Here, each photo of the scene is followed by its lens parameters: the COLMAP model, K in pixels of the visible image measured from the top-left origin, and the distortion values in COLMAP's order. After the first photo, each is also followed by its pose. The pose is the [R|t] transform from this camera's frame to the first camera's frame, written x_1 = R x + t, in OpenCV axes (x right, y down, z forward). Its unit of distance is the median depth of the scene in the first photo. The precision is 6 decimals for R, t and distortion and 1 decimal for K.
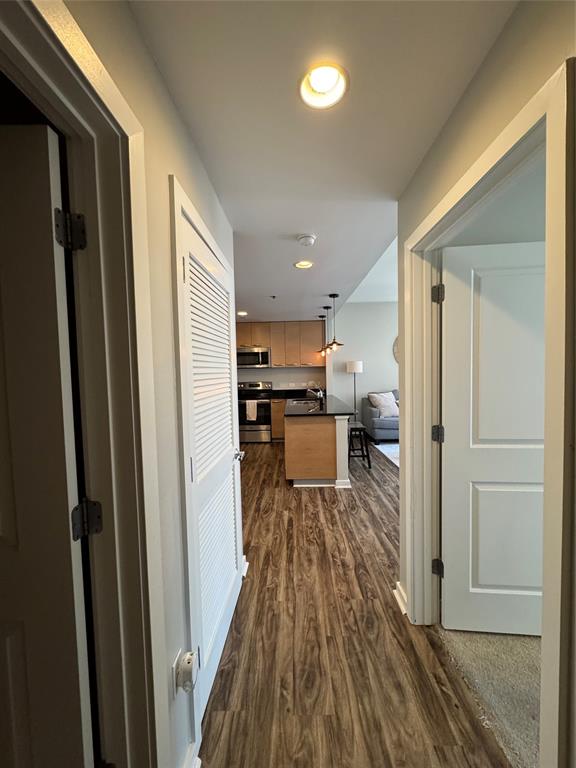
lens RADIAL K [[305.0, 0, 289.0], [0, 305.0, 384.0], [0, 0, 1]] dist [-0.003053, 0.000012]
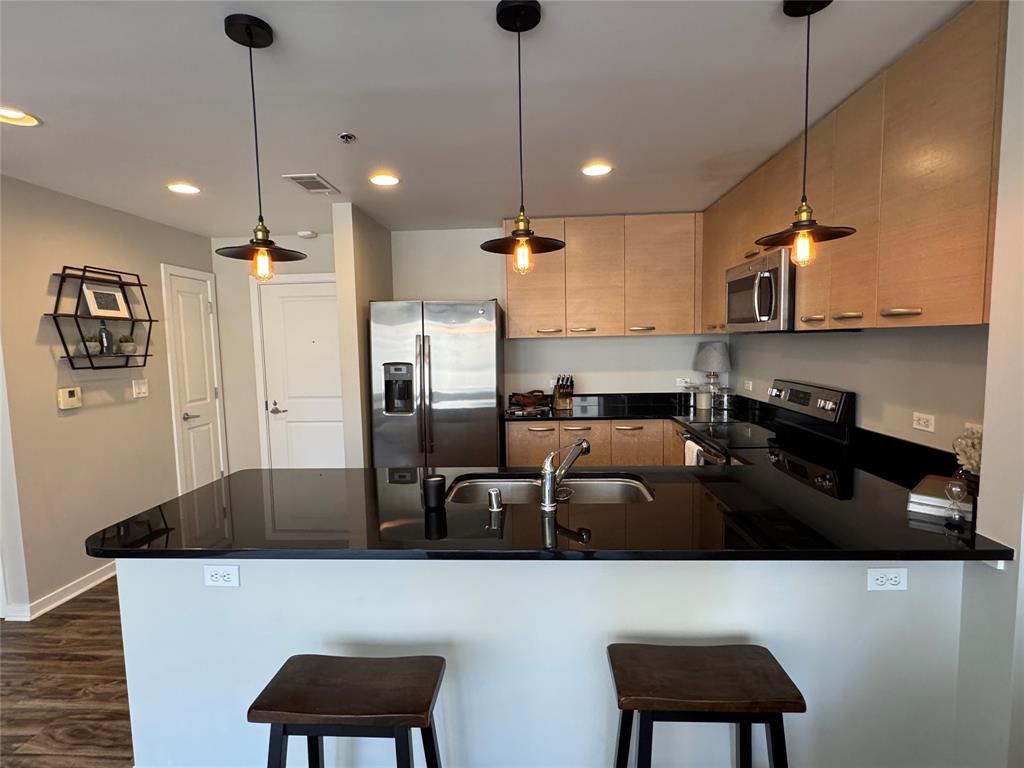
lens RADIAL K [[504.8, 0, 510.4], [0, 504.8, 384.2], [0, 0, 1]] dist [-0.001299, -0.000359]
pose [[-0.041307, 0.109010, -0.993182, 0.502626], [-0.024099, 0.993633, 0.110061, -0.073433], [0.998856, 0.028481, -0.038417, 1.139727]]
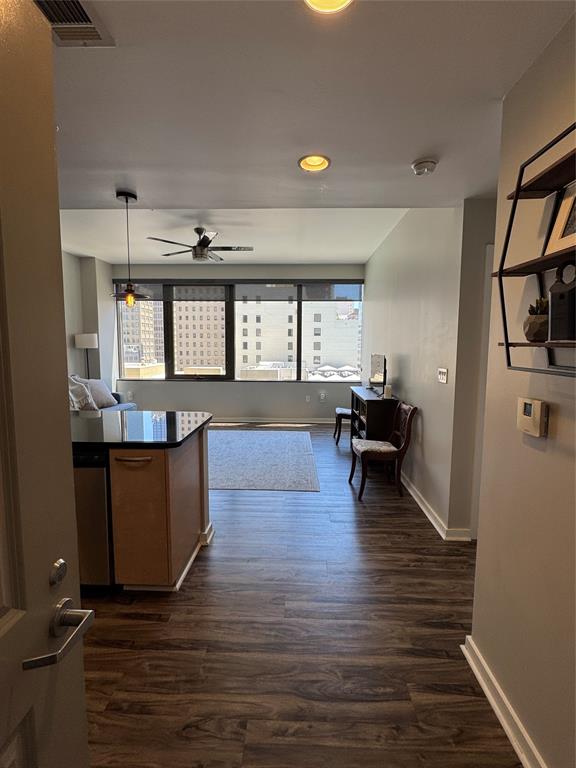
lens RADIAL K [[367.5, 0, 288.0], [0, 367.5, 384.0], [0, 0, 1]] dist [0.000711, 0.000099]
pose [[0.016343, -0.080983, 0.996582, -0.449765], [0.038815, 0.996015, 0.080300, -0.018750], [-0.999113, 0.037370, 0.019421, 0.690394]]
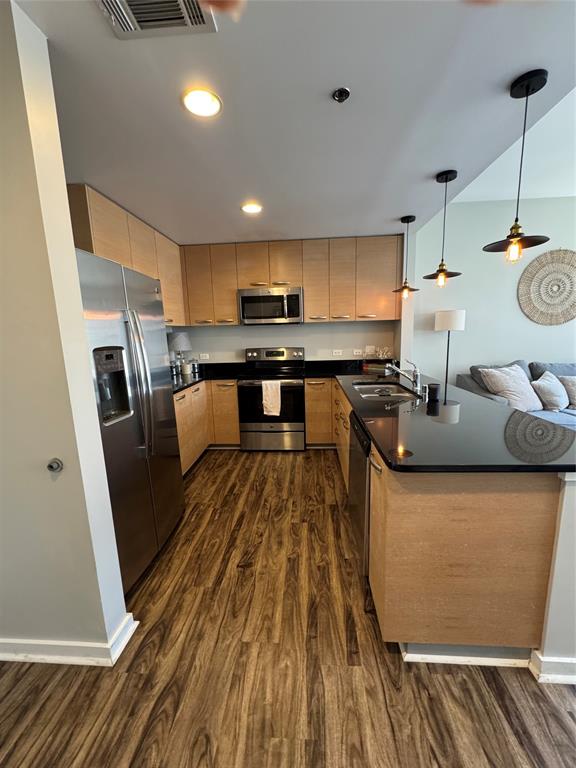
lens RADIAL K [[305.0, 0, 289.0], [0, 305.0, 384.0], [0, 0, 1]] dist [-0.003053, 0.000012]
pose [[0.998863, 0.000710, -0.047676, -0.084916], [0.005094, 0.992577, 0.121509, -0.013539], [0.047408, -0.121614, 0.991445, 0.592102]]
